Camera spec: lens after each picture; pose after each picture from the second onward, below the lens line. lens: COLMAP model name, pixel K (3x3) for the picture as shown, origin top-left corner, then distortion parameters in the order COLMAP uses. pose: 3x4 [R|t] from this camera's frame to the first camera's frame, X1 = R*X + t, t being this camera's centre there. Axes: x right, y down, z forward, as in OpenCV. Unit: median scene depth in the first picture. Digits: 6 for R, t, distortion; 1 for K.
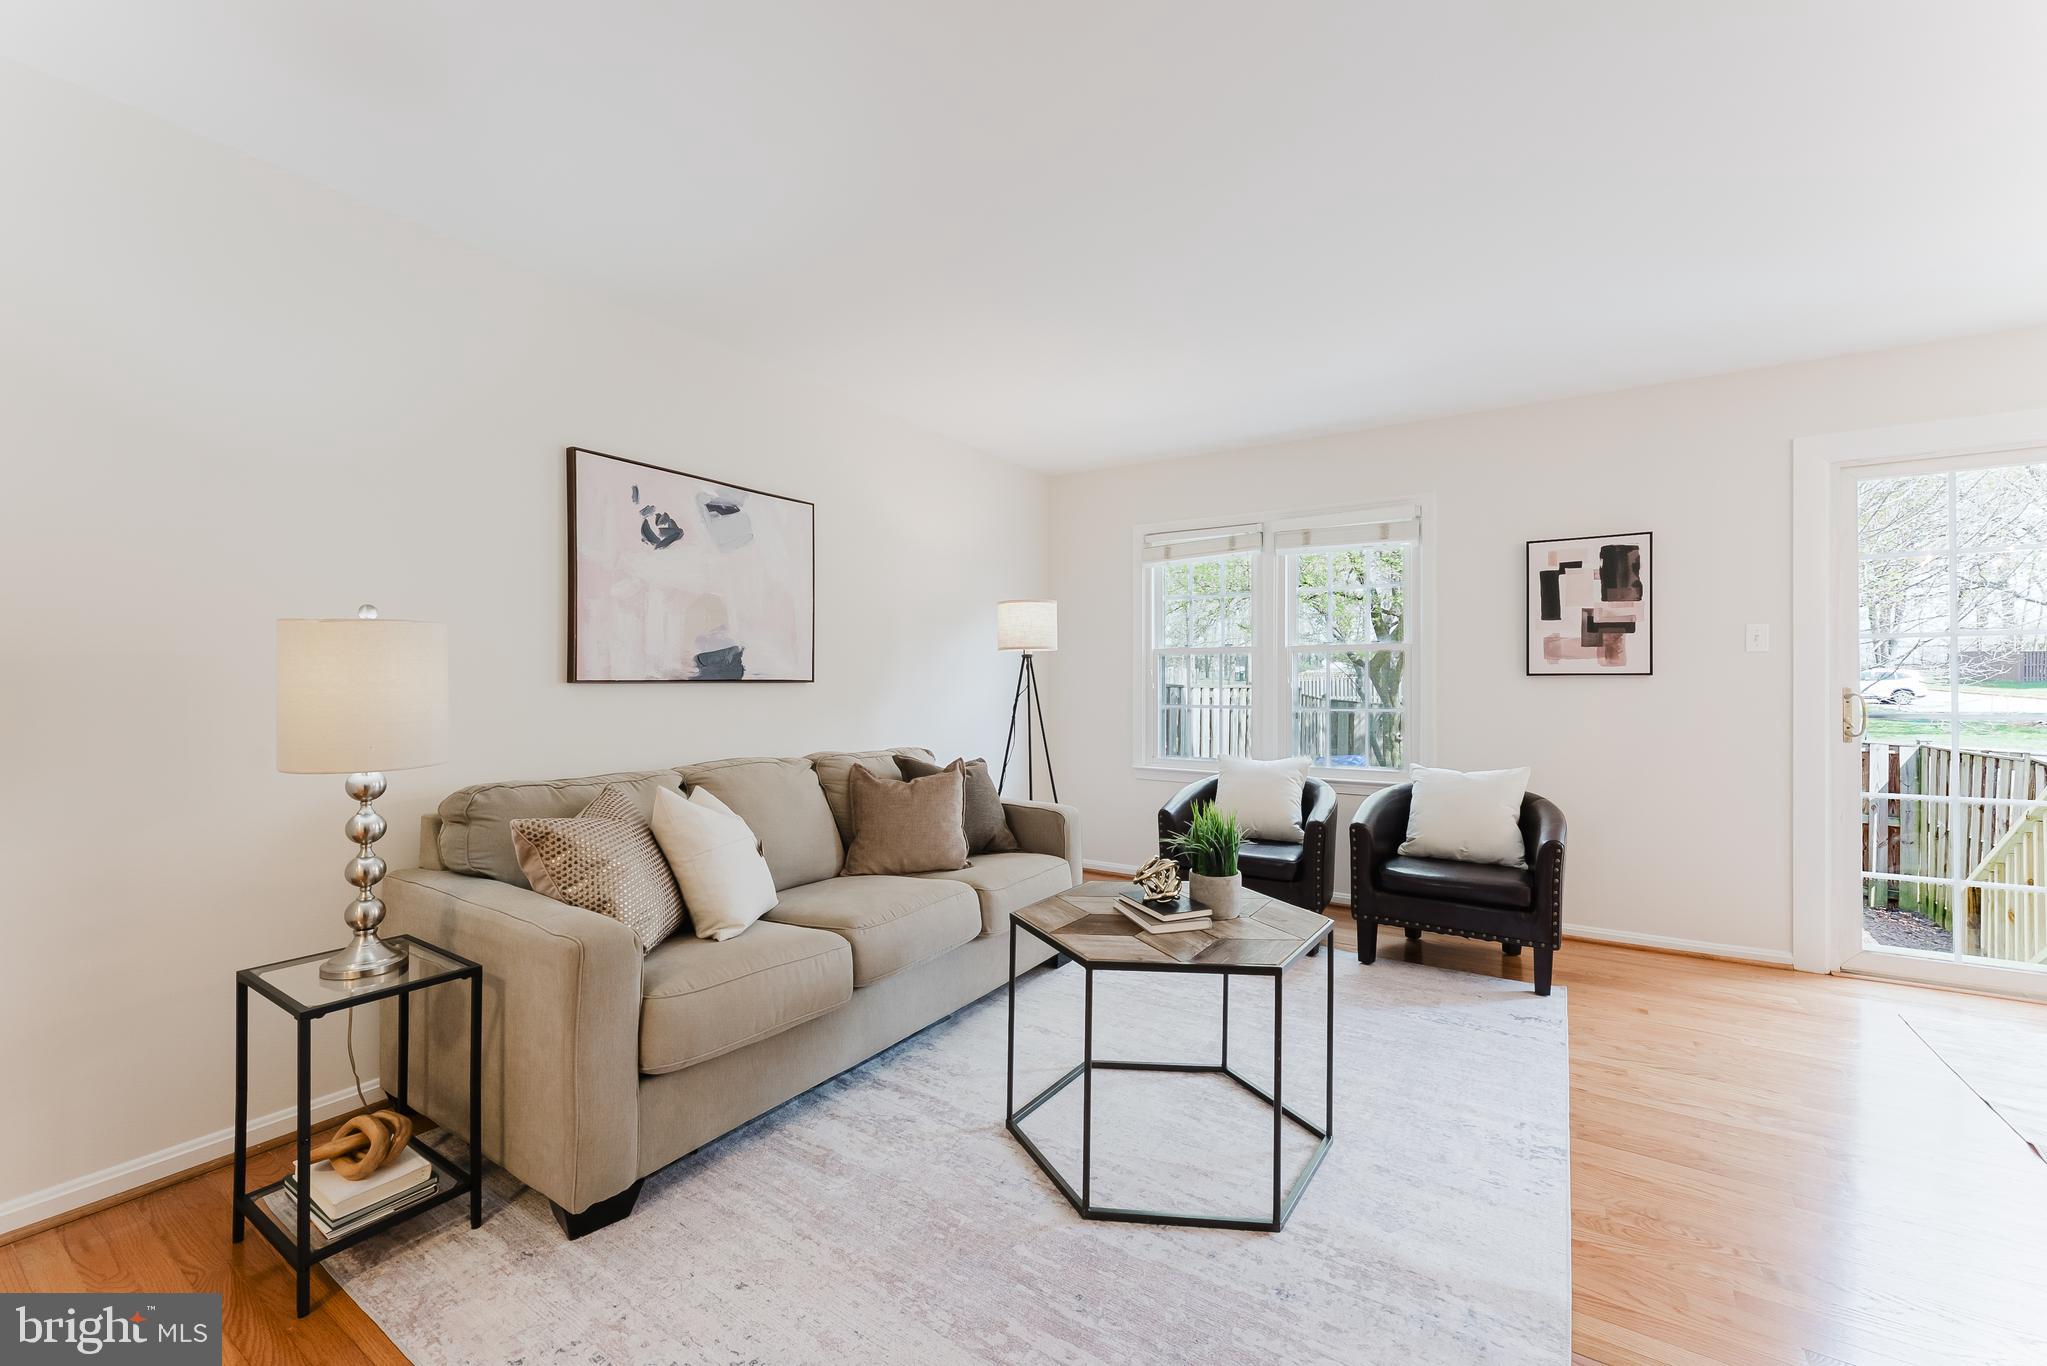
lens RADIAL K [[821.0, 0, 1015.5], [0, 821.0, 675.2], [0, 0, 1]] dist [-0.002090, 0.000042]
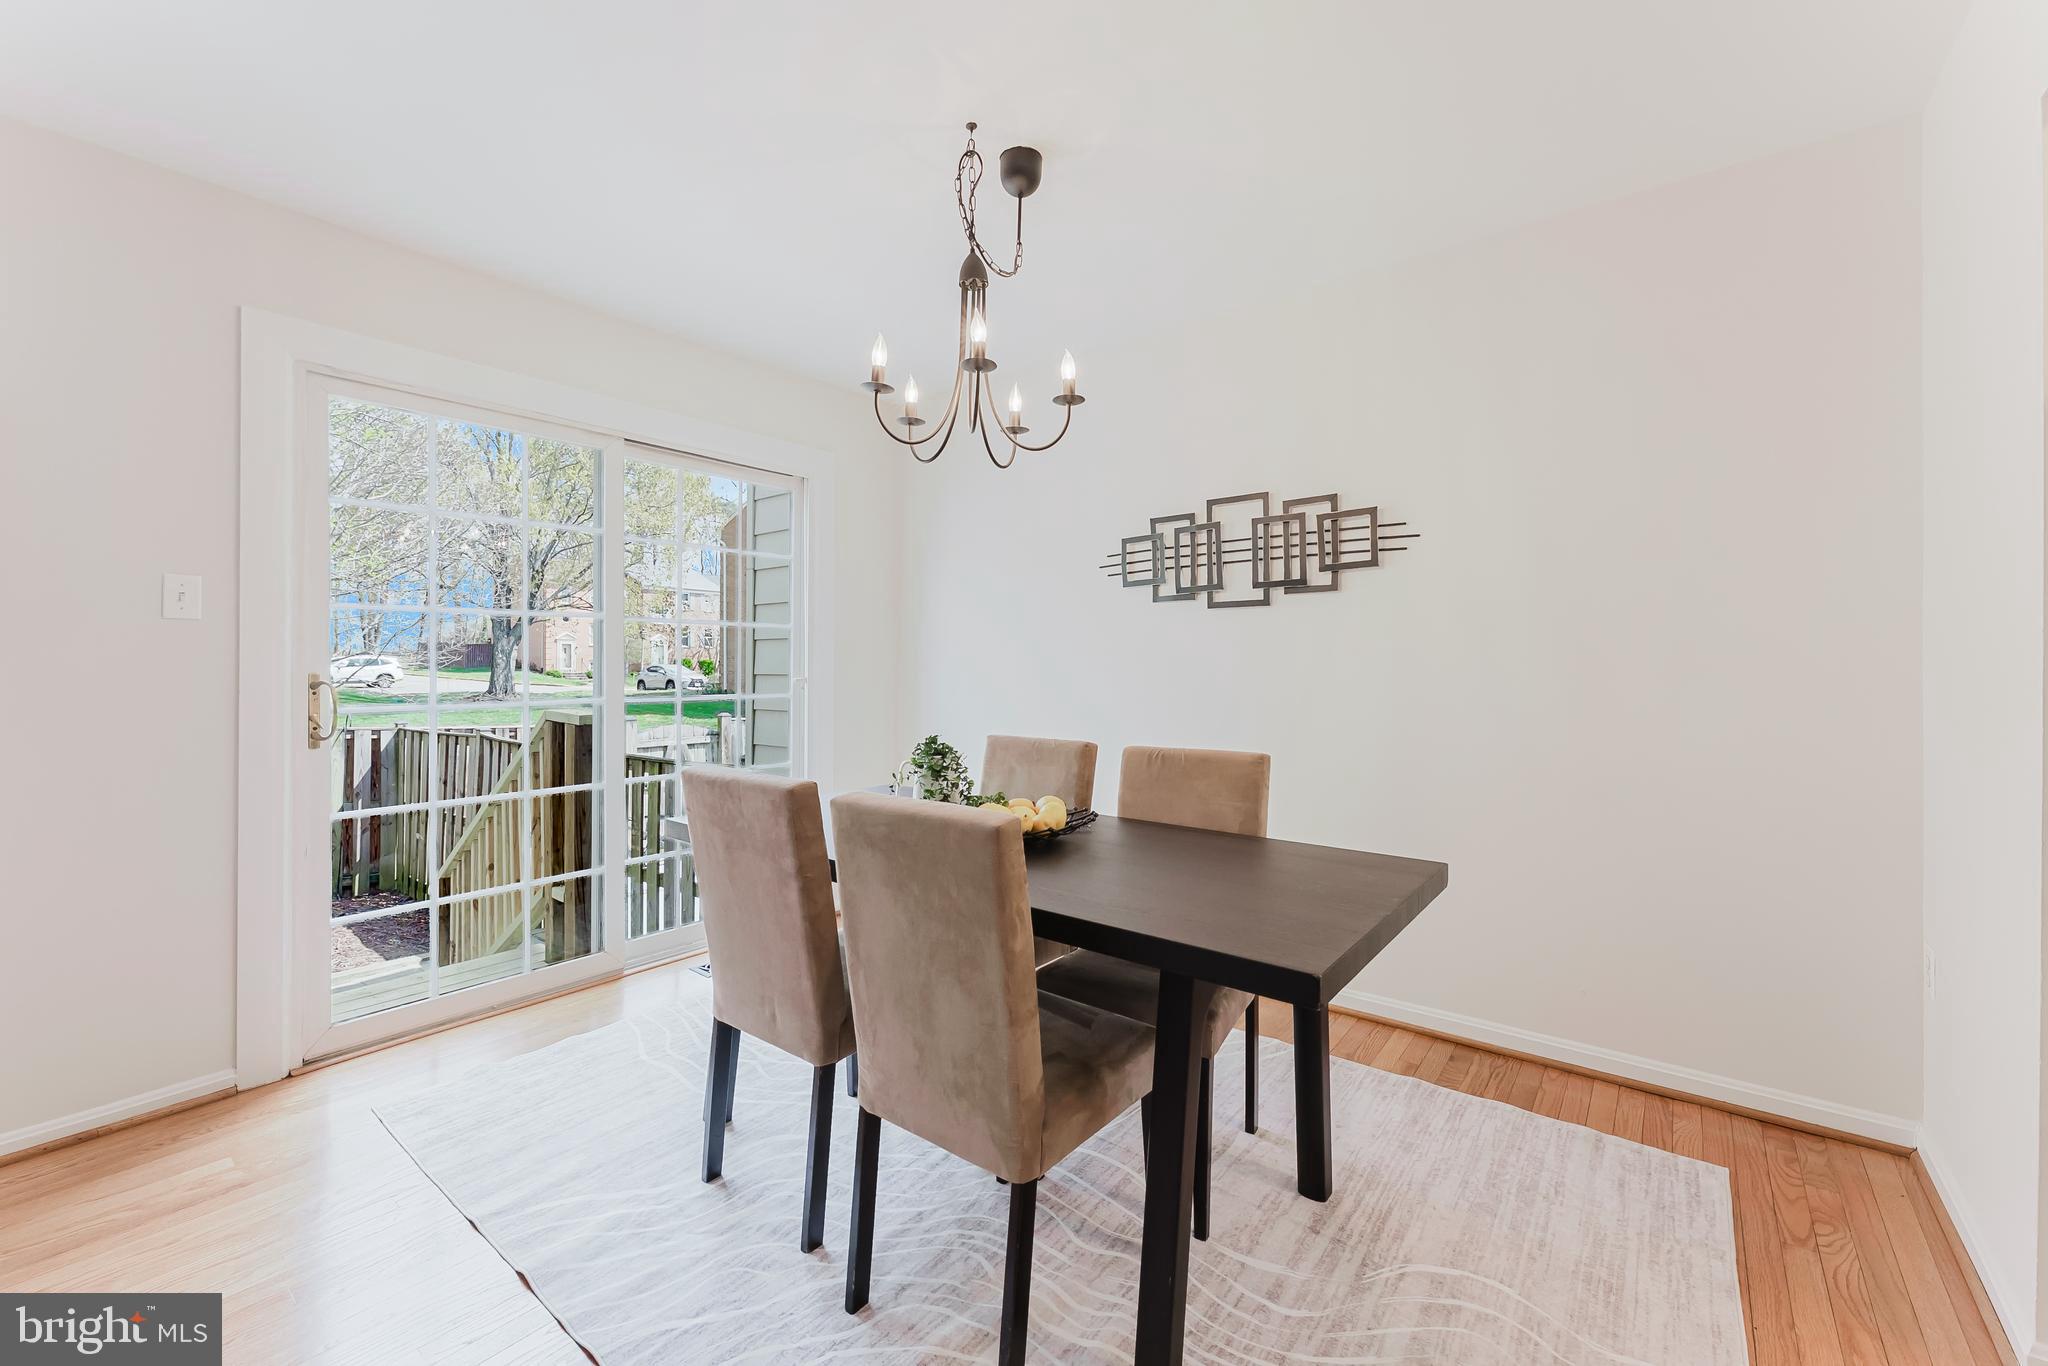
lens RADIAL K [[834.4, 0, 1030.7], [0, 834.4, 669.8], [0, 0, 1]] dist [0.000627, 0.000140]
pose [[0.086795, -0.003496, 0.996220, 0.334921], [-0.007211, 0.999965, 0.004137, 0.004168], [-0.996200, -0.007543, 0.086766, 0.304352]]
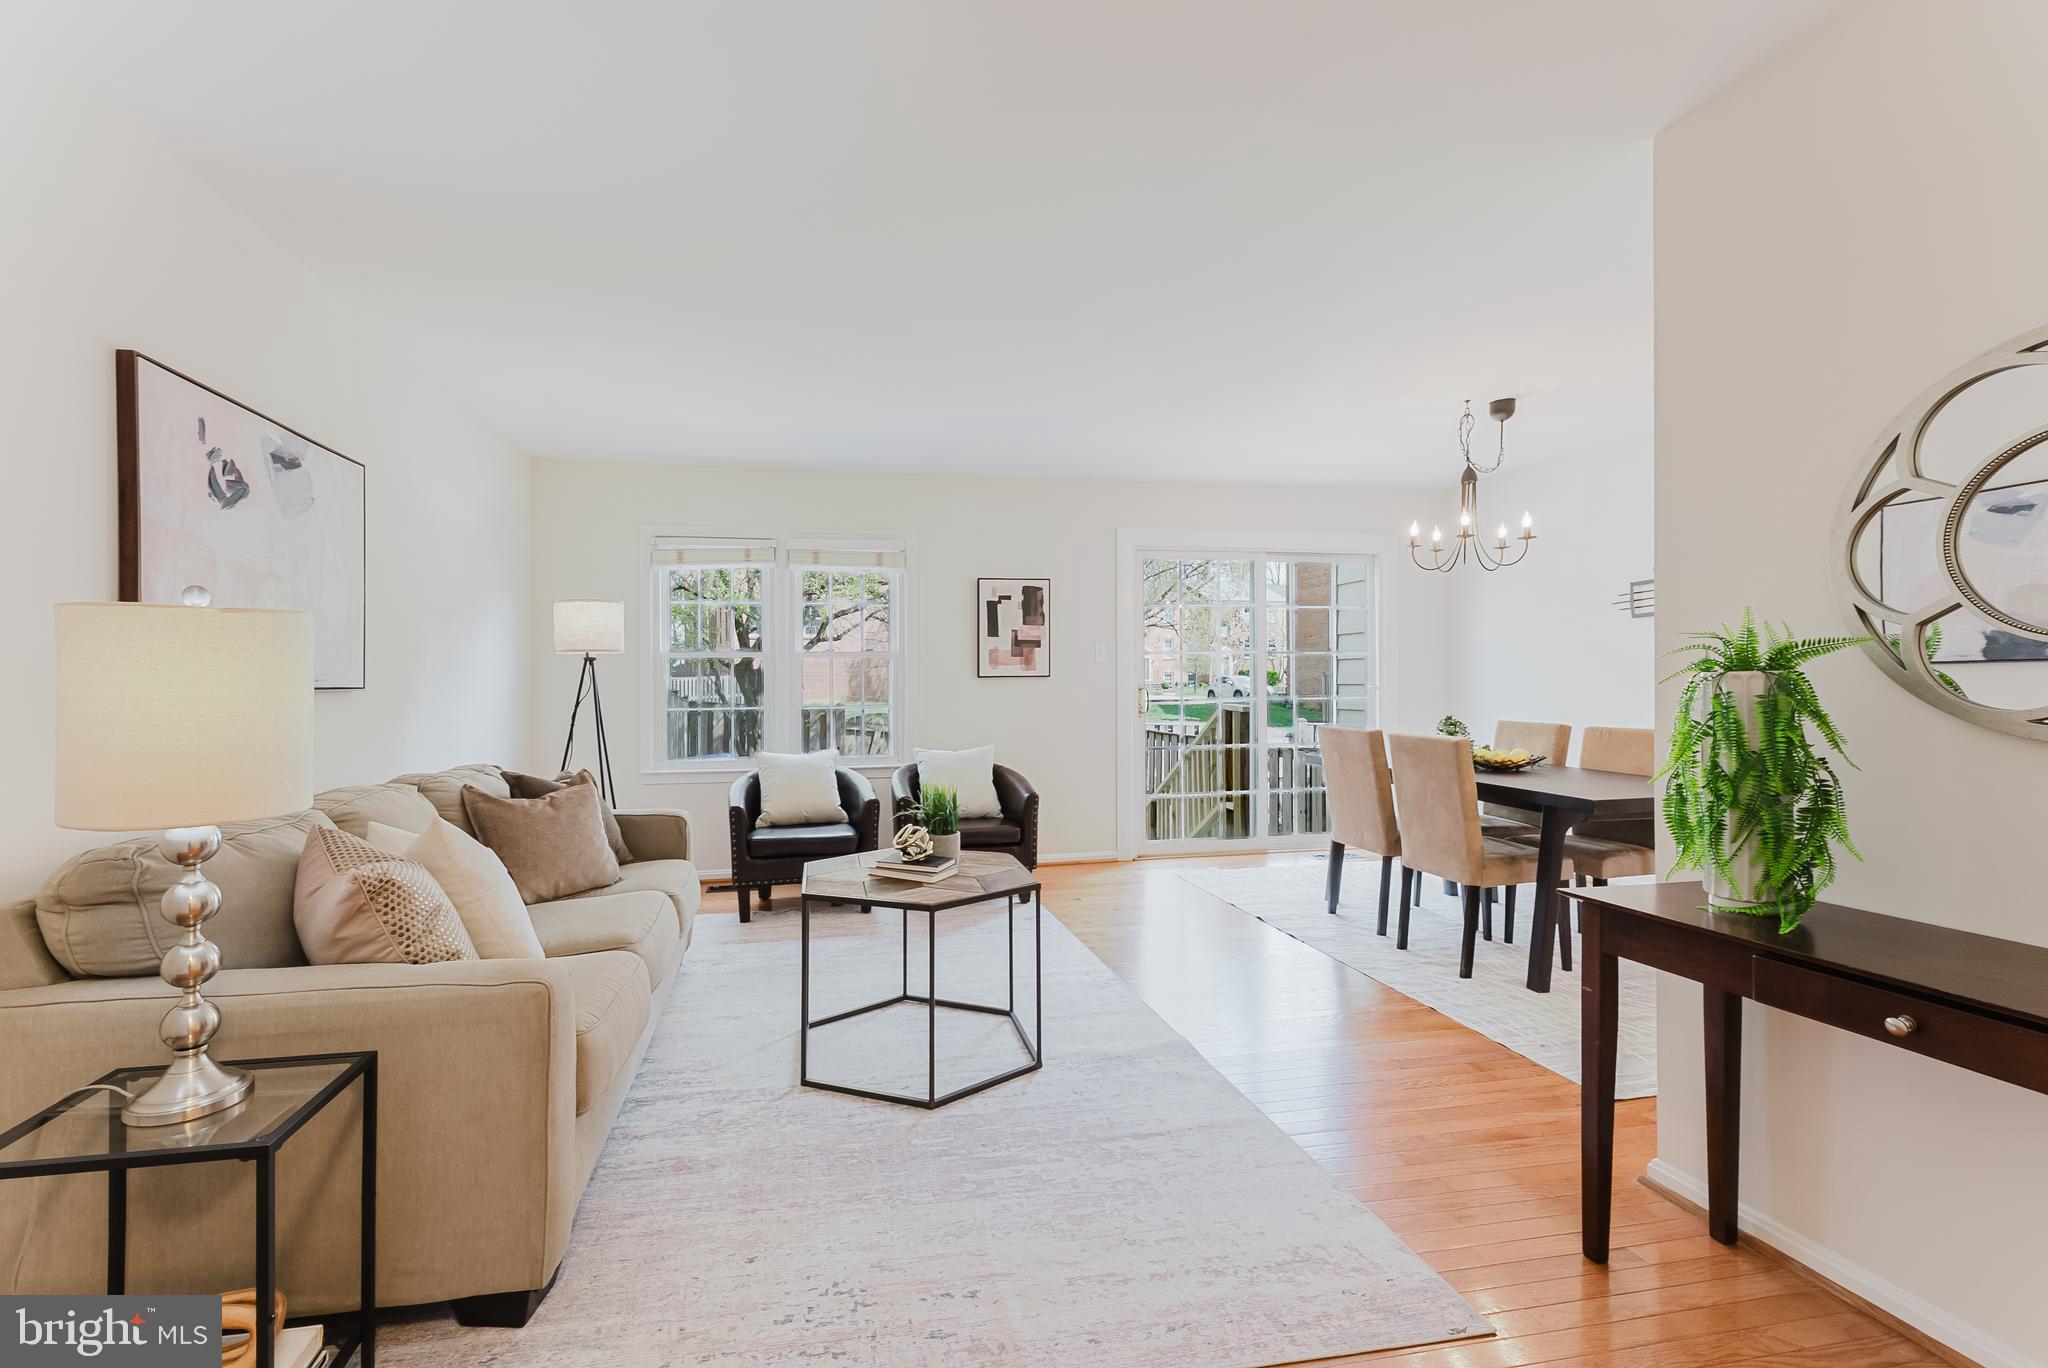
lens RADIAL K [[858.8, 0, 938.3], [0, 858.8, 682.4], [0, 0, 1]] dist [-0.001294, 0.000143]
pose [[0.732610, -0.008407, 0.680597, -0.460838], [0.003803, 0.999959, 0.008258, -0.003883], [-0.680638, -0.003462, 0.732612, 0.014363]]
